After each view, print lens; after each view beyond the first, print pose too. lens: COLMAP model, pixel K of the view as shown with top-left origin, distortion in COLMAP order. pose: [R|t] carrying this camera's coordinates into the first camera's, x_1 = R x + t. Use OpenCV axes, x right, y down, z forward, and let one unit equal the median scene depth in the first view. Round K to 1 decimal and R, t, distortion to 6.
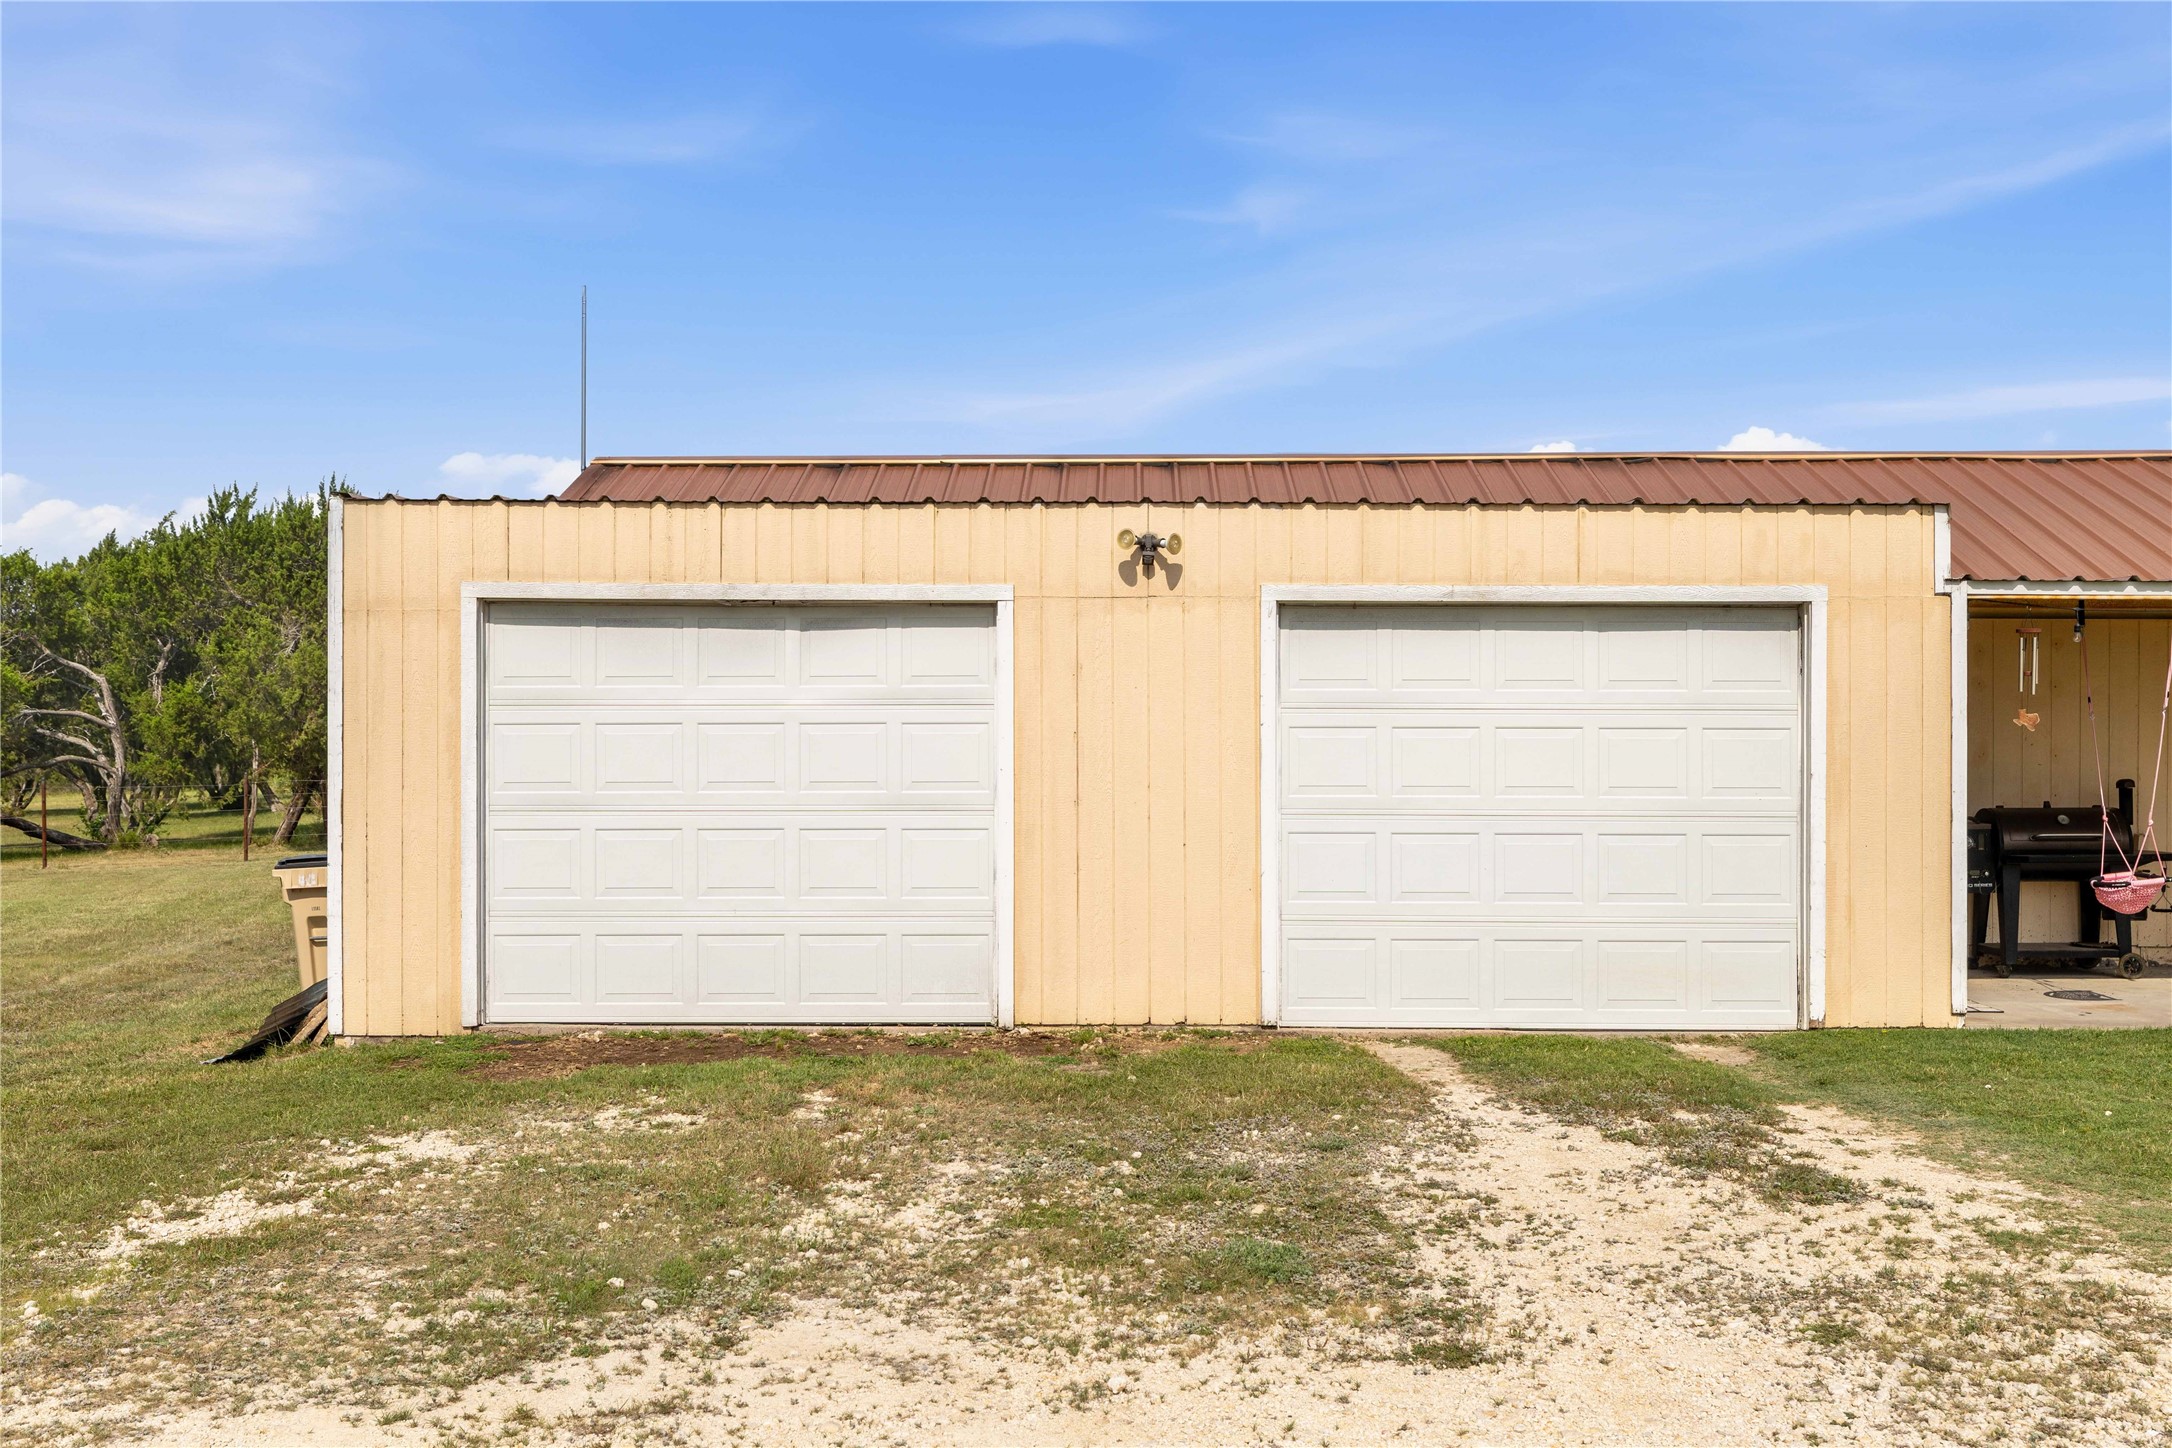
lens RADIAL K [[2095.5, 0, 1059.8], [0, 2095.5, 715.9], [0, 0, 1]] dist [0.014916, -0.023191]
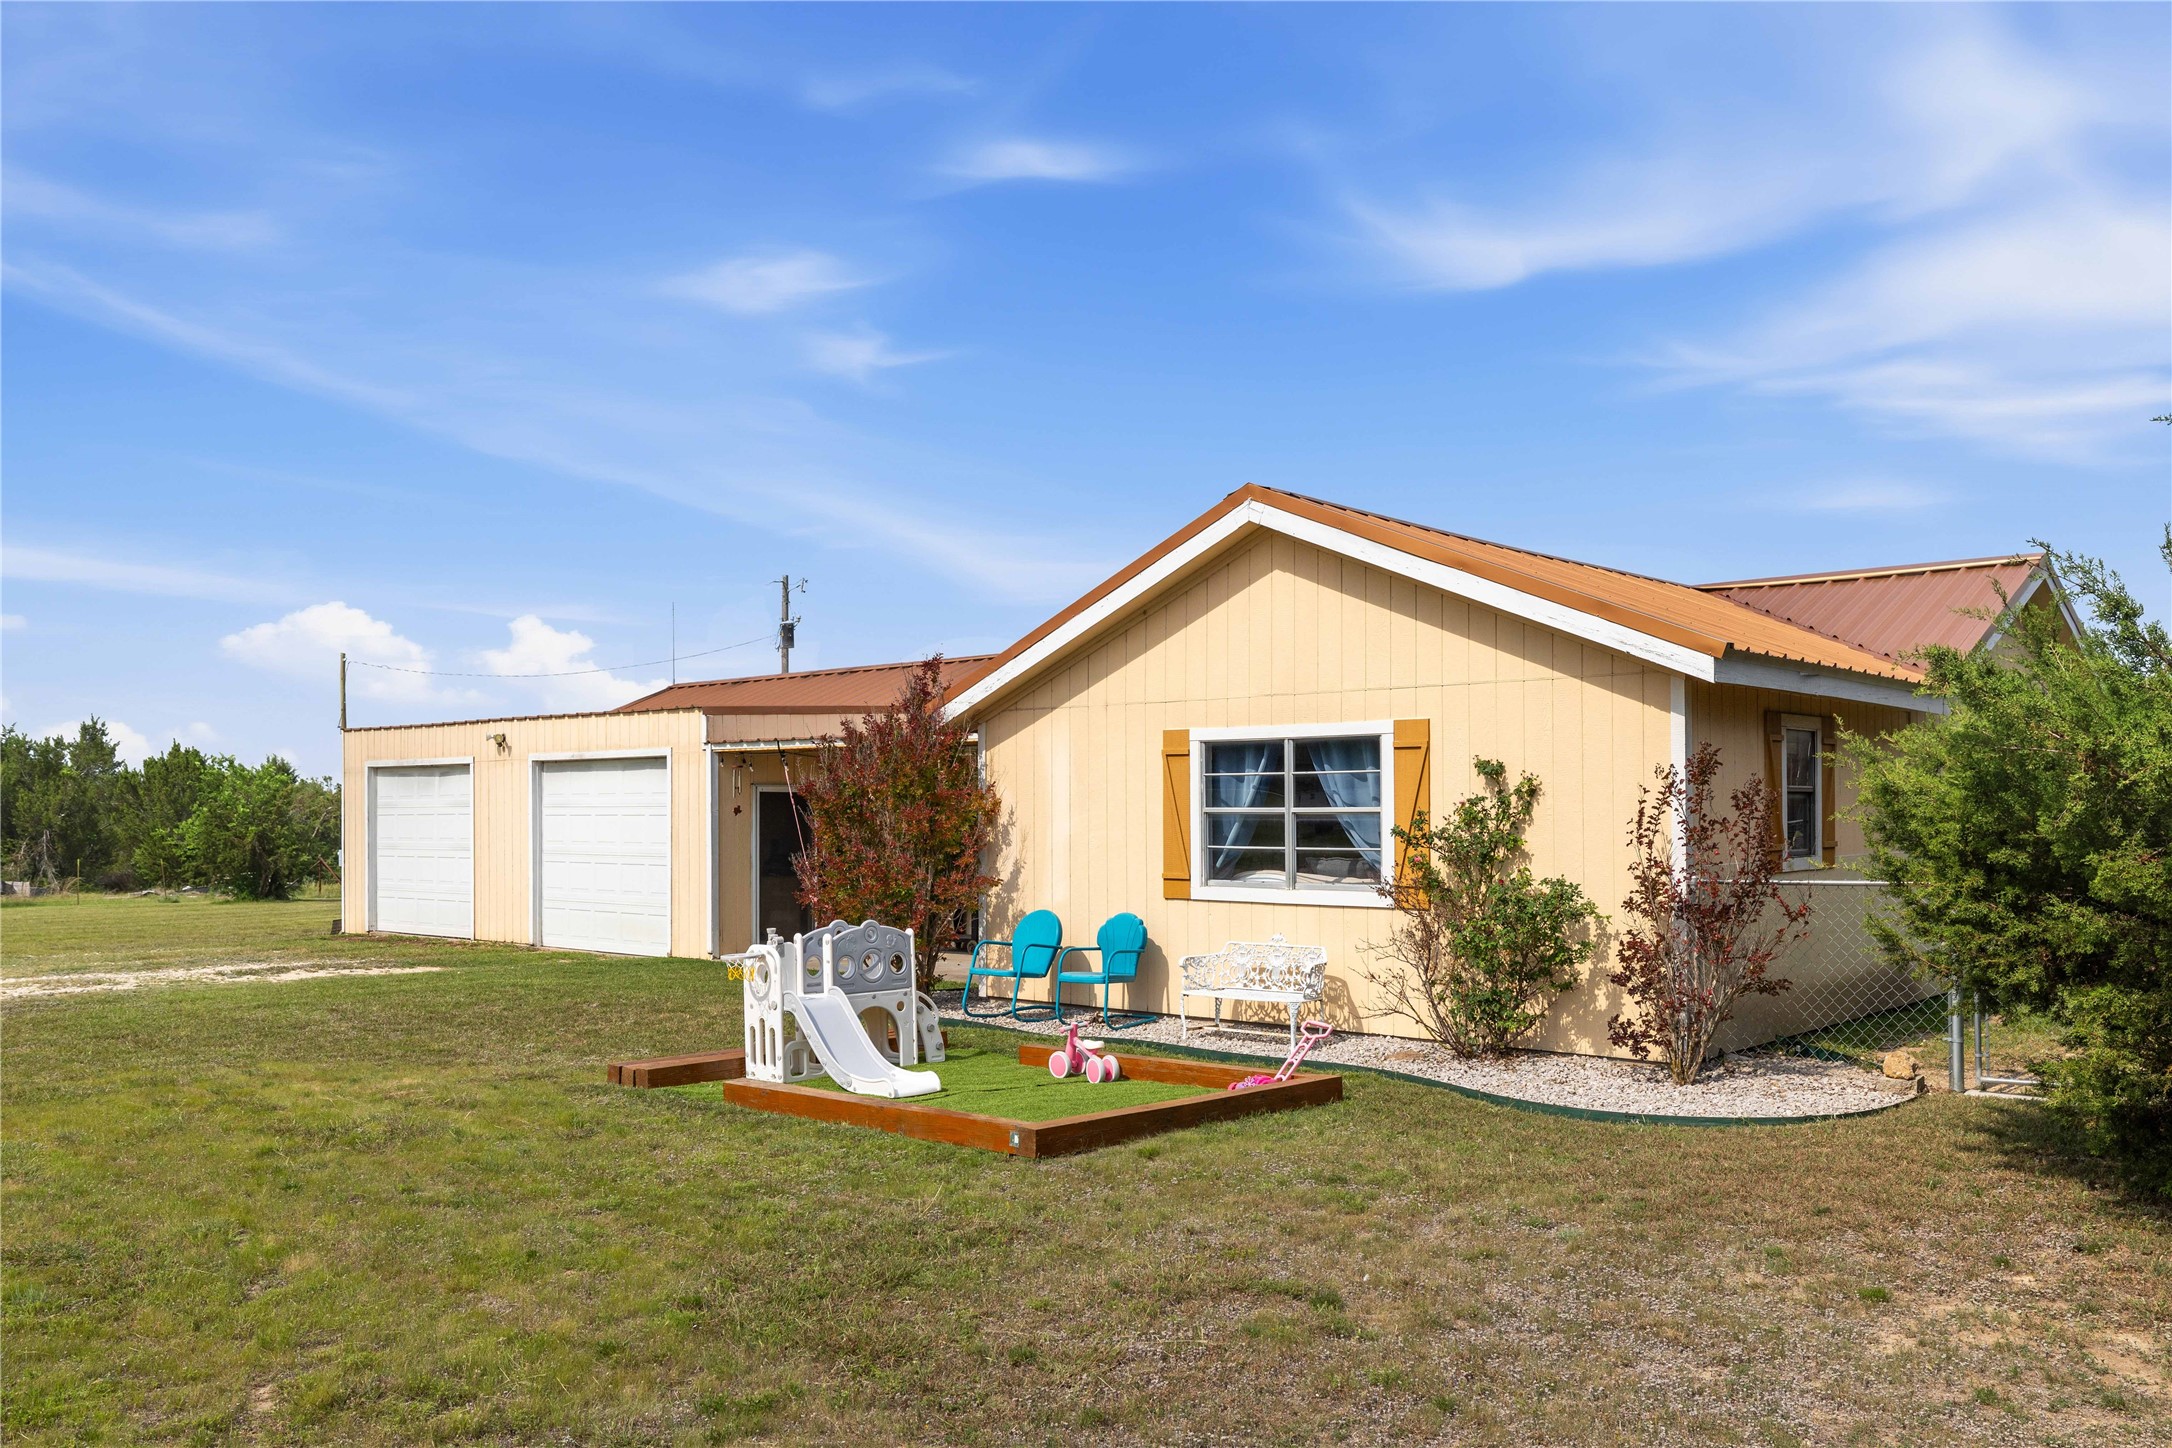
lens RADIAL K [[1710.2, 0, 1076.6], [0, 1710.2, 792.8], [0, 0, 1]] dist [0.003670, 0.000584]
pose [[0.761166, -0.014077, -0.648404, 1.761547], [0.013729, 0.999890, -0.005591, -0.001457], [0.648411, -0.004647, 0.761276, -0.041724]]
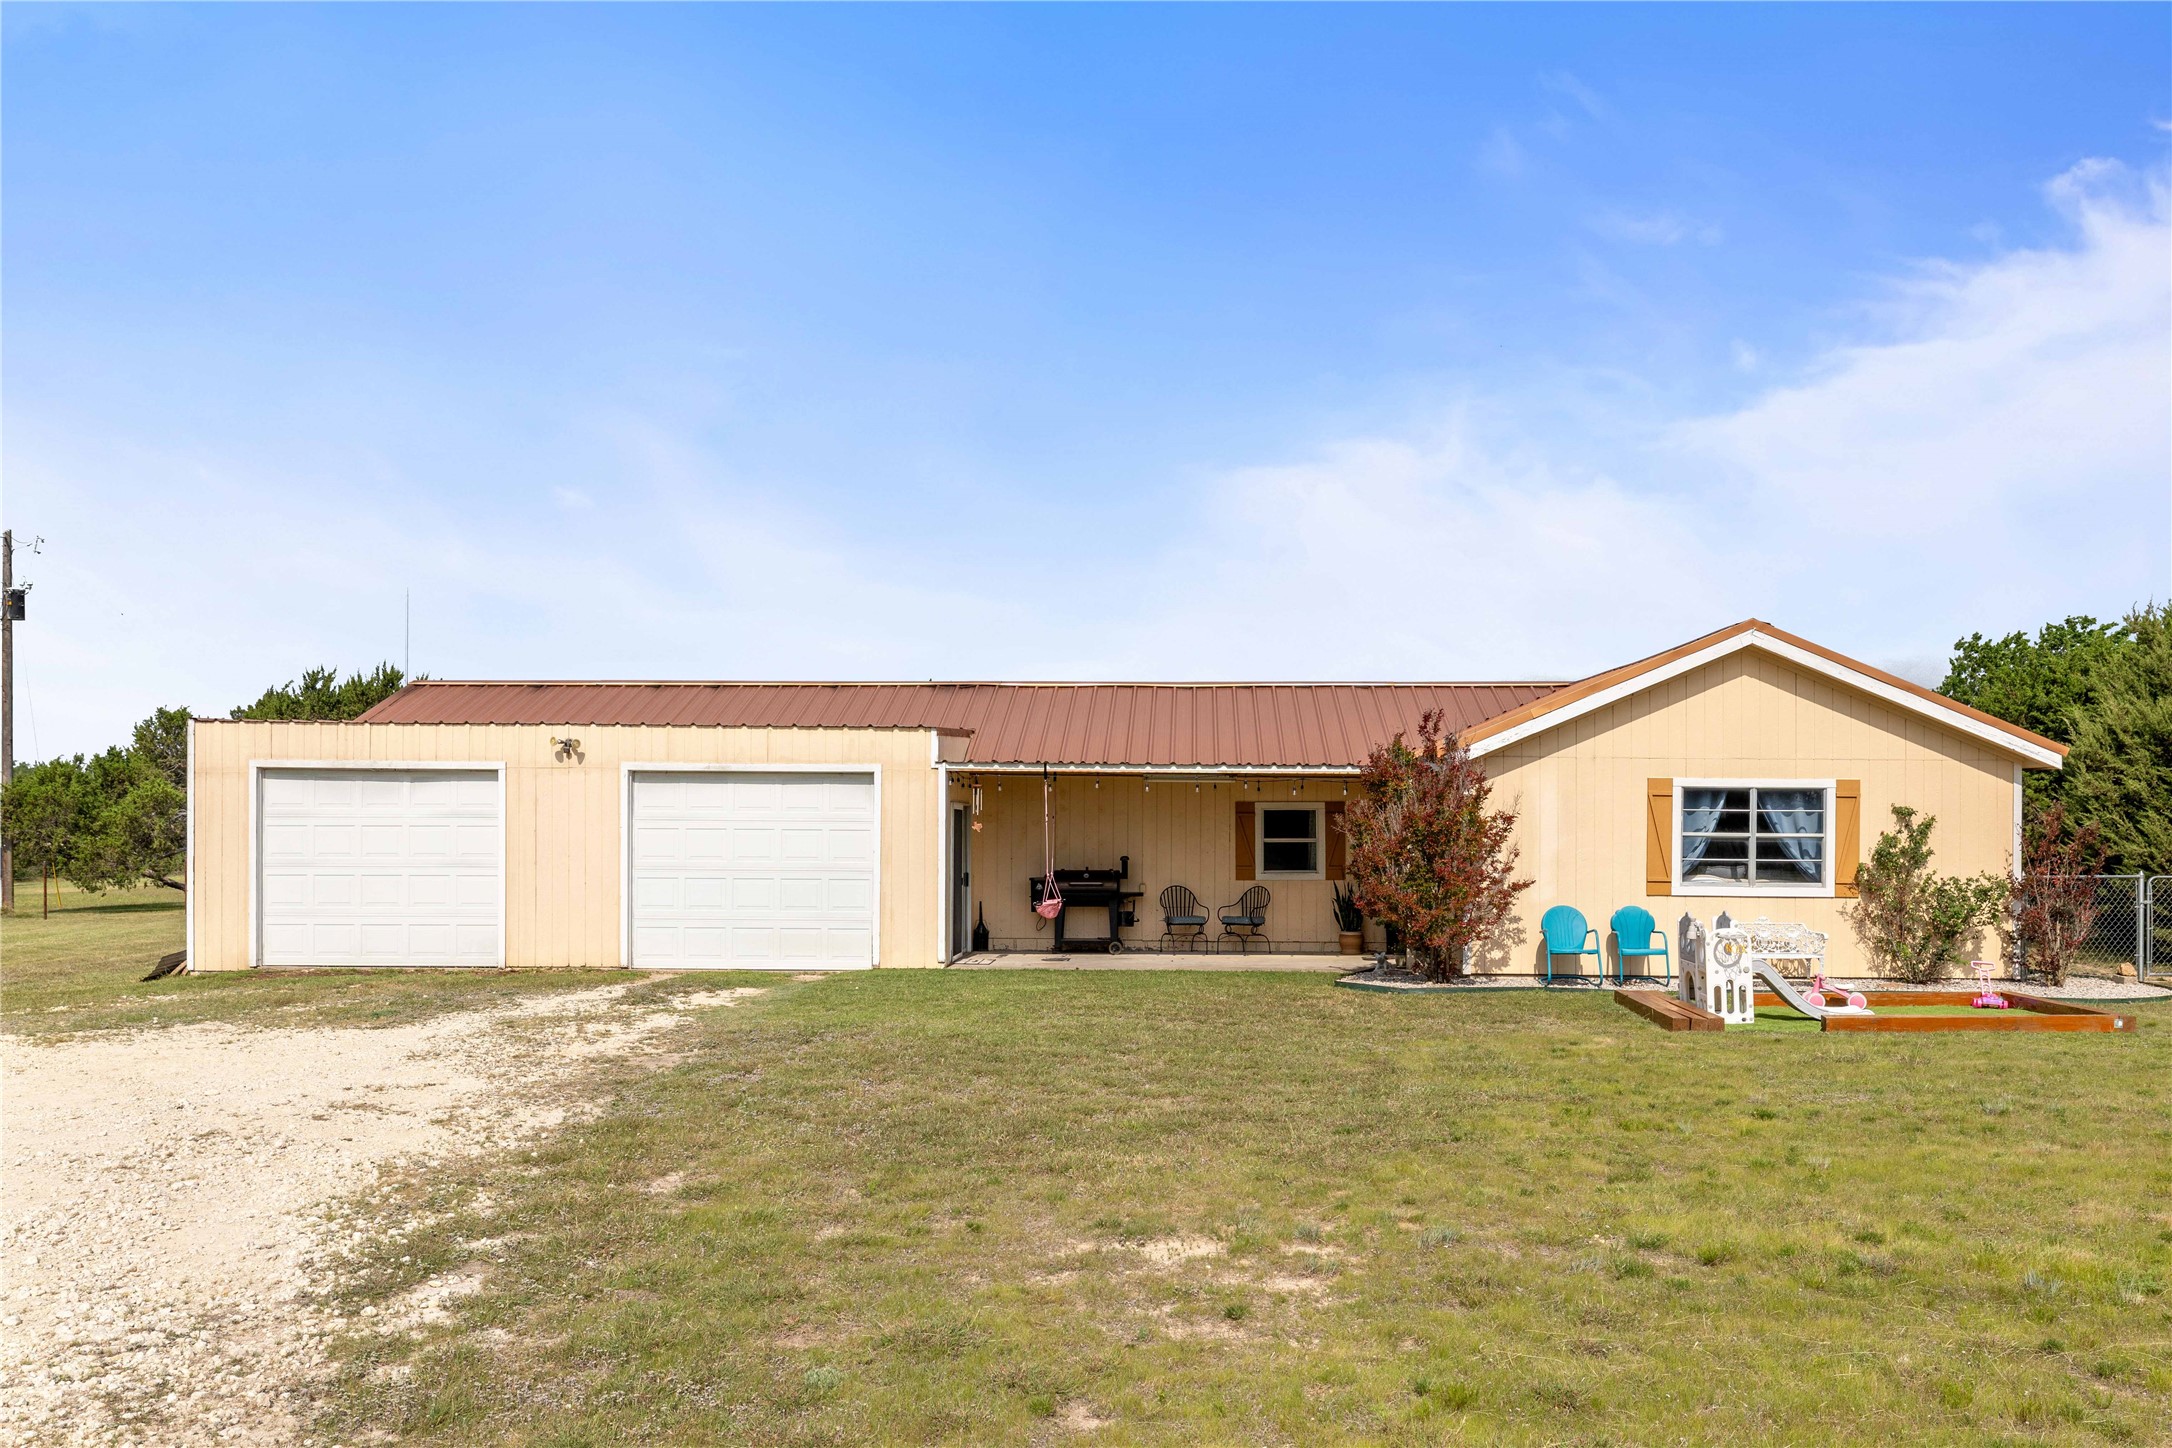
lens RADIAL K [[1651.5, 0, 1131.5], [0, 1651.5, 845.5], [0, 0, 1]] dist [-0.001786, -0.005550]
pose [[0.999960, 0.003970, 0.008023, 0.600597], [-0.004125, 0.999803, 0.019392, -0.012492], [-0.007945, -0.019425, 0.999780, -0.688858]]
